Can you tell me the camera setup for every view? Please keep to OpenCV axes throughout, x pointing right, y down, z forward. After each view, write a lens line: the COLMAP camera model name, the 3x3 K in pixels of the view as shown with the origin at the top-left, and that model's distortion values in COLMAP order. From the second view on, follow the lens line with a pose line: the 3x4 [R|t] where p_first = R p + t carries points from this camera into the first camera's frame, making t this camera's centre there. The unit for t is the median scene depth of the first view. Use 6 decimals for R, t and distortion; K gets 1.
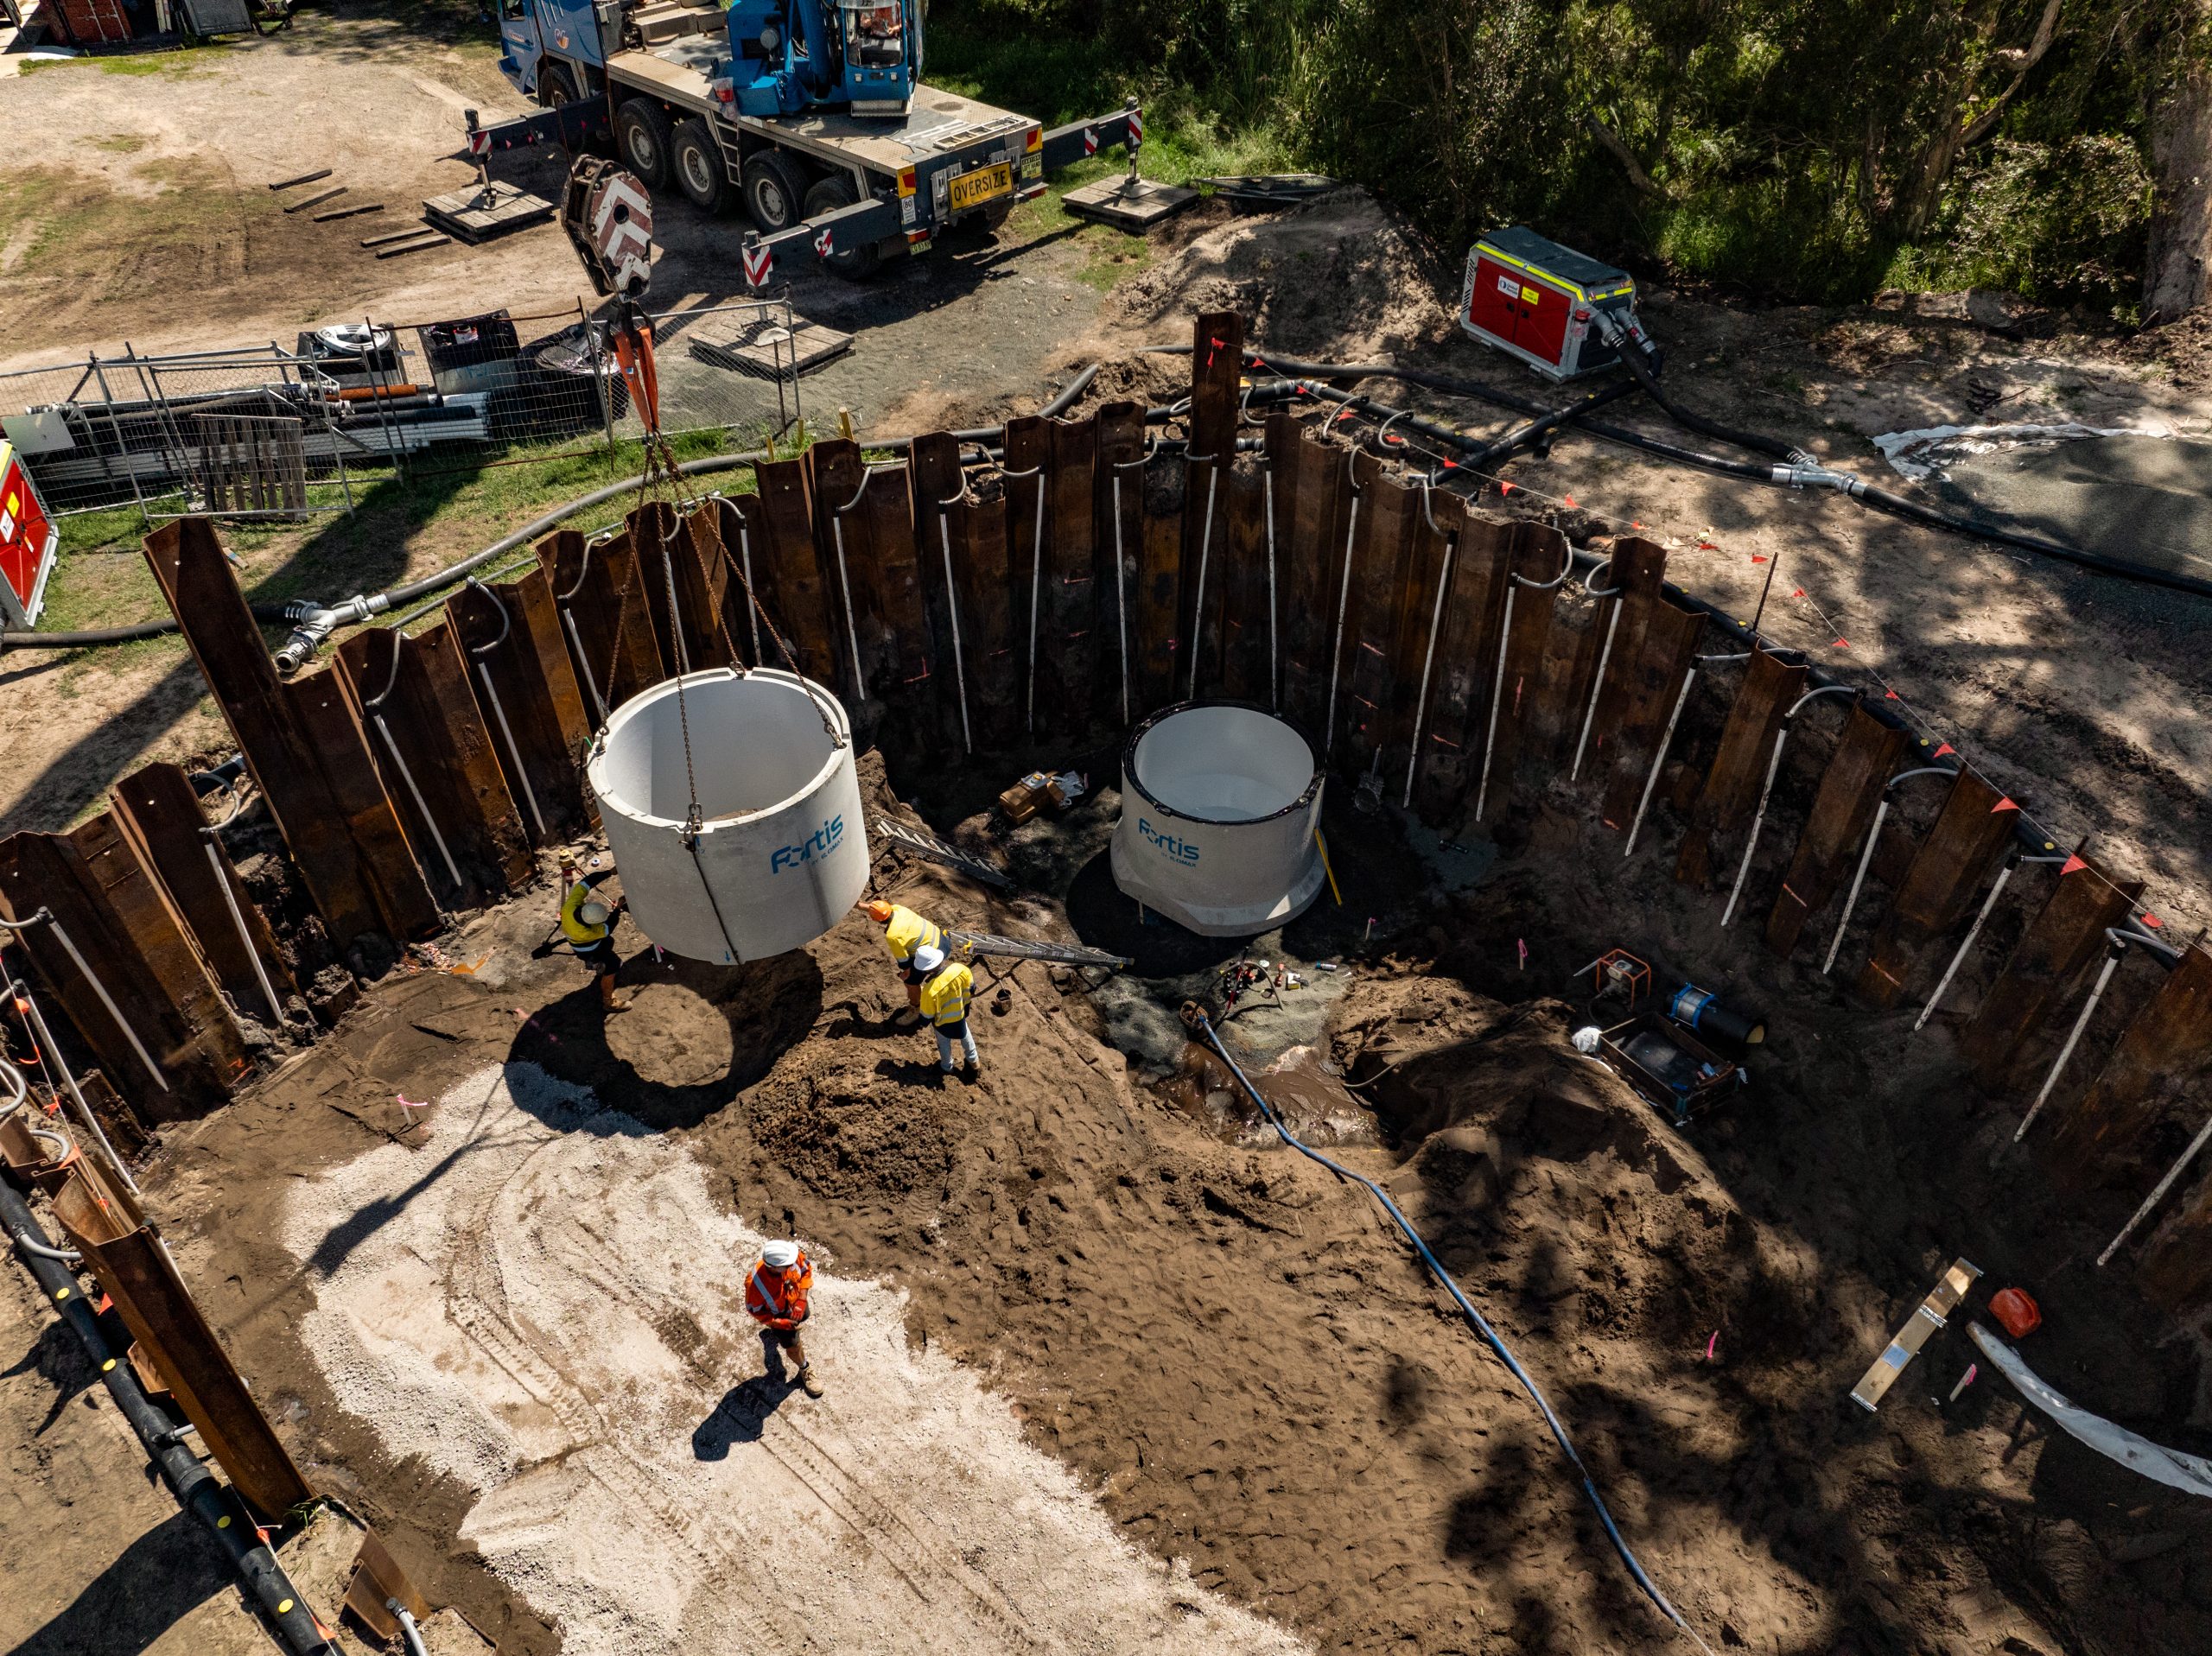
lens RADIAL K [[1527.1, 0, 1106.0], [0, 1527.1, 828.0], [0, 0, 1]] dist [-0.040601, 0.005552]
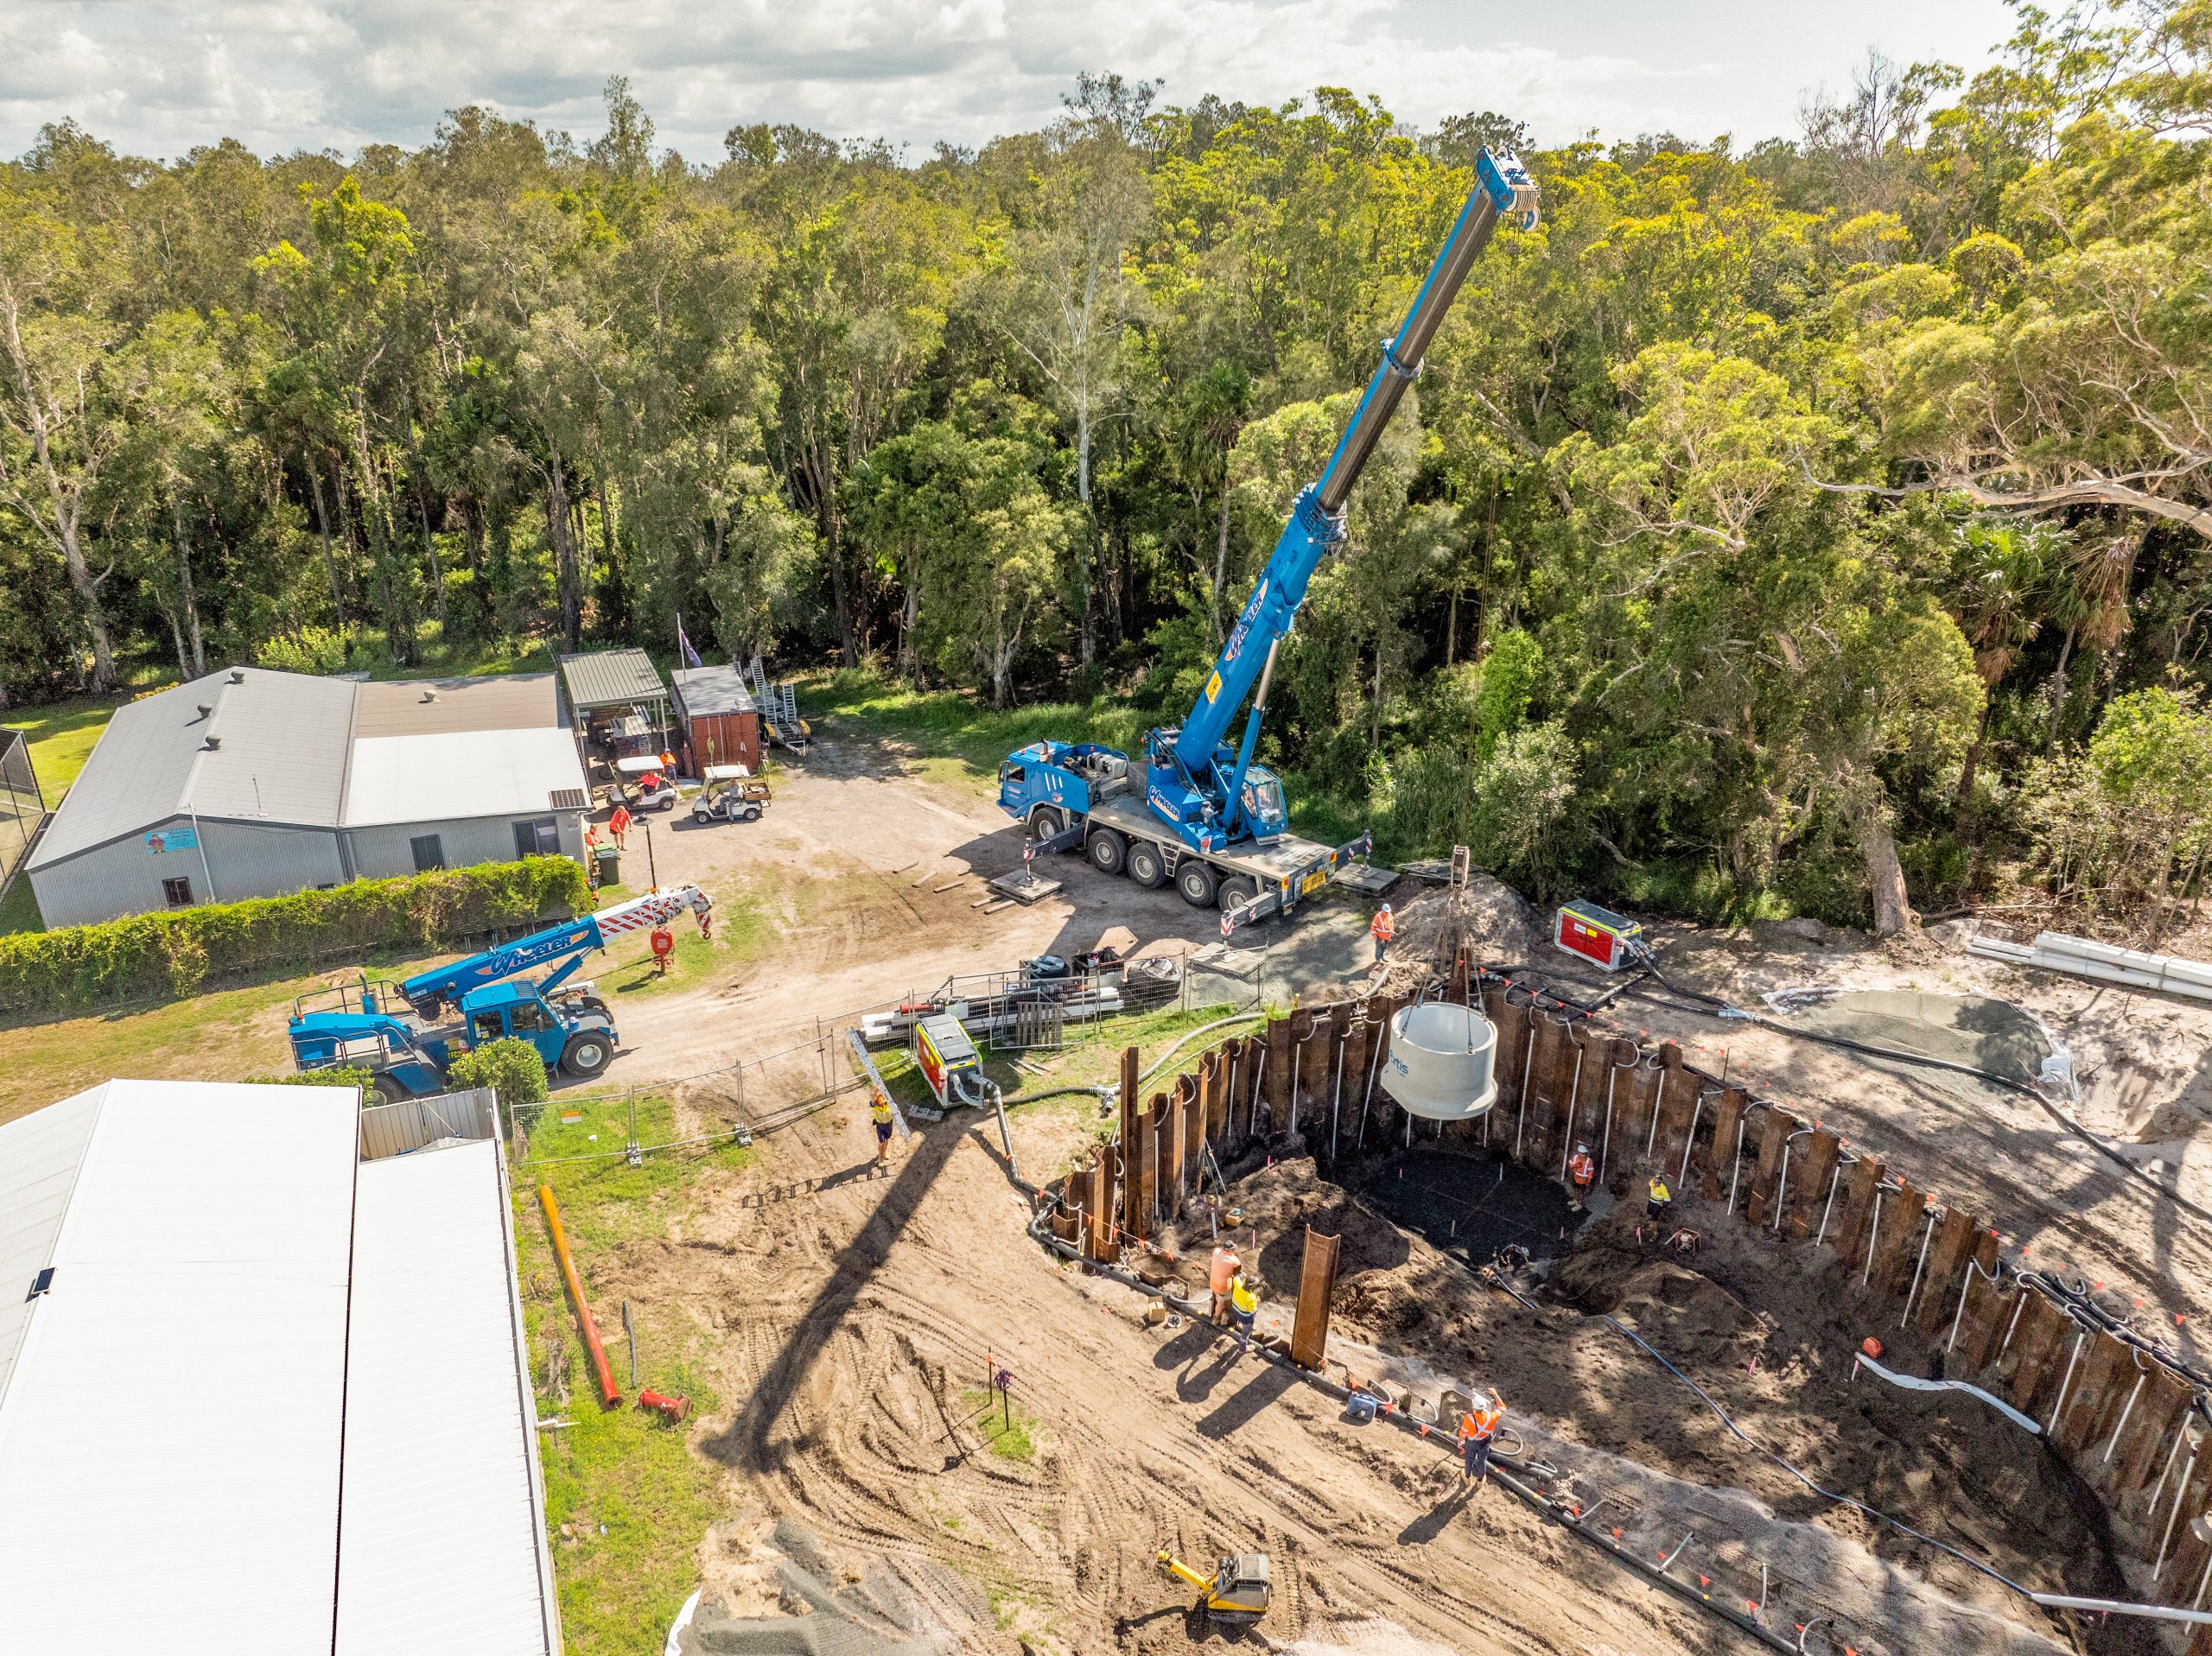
lens RADIAL K [[1527.1, 0, 1106.0], [0, 1527.1, 828.0], [0, 0, 1]] dist [-0.040601, 0.005552]
pose [[0.998838, -0.014143, 0.046067, -0.526753], [0.028711, 0.942426, -0.333181, 0.212755], [-0.038703, 0.334116, 0.941737, -1.093461]]
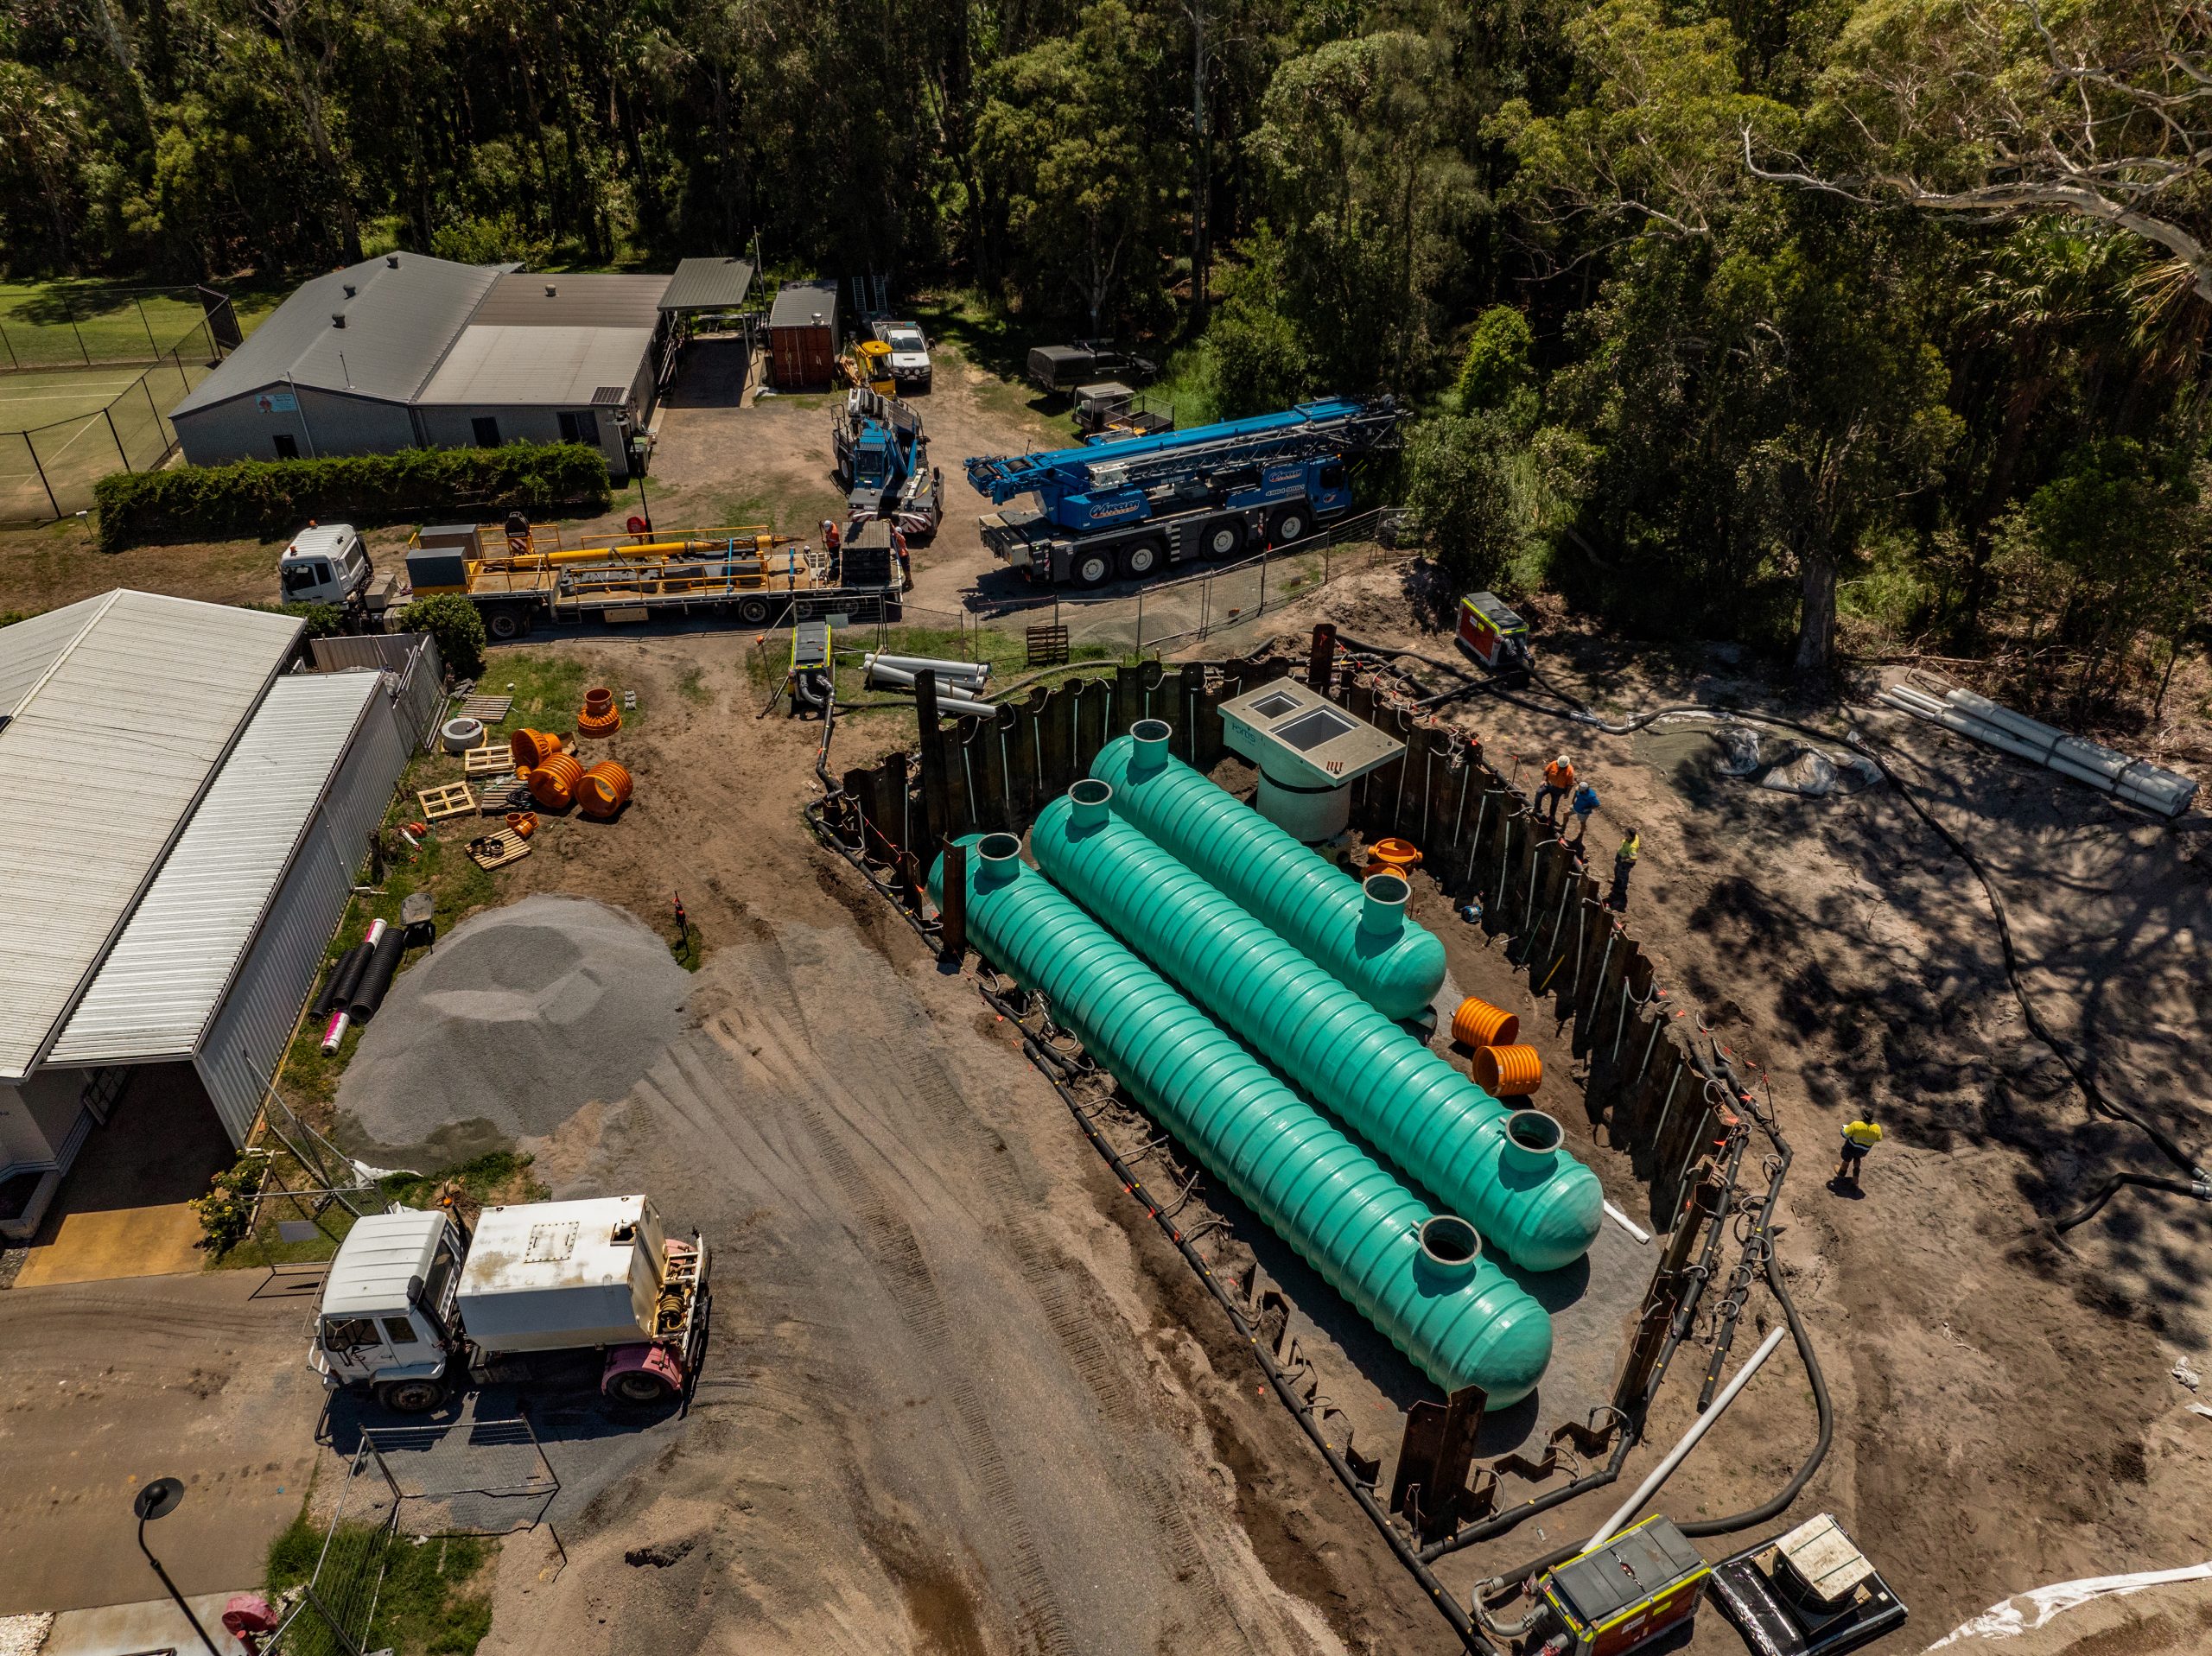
lens RADIAL K [[1527.1, 0, 1106.0], [0, 1527.1, 828.0], [0, 0, 1]] dist [-0.040601, 0.005552]
pose [[0.976455, 0.129727, -0.172358, 0.180641], [-0.147353, 0.984636, -0.093701, 0.216652], [0.157554, 0.116892, 0.980568, -1.213347]]
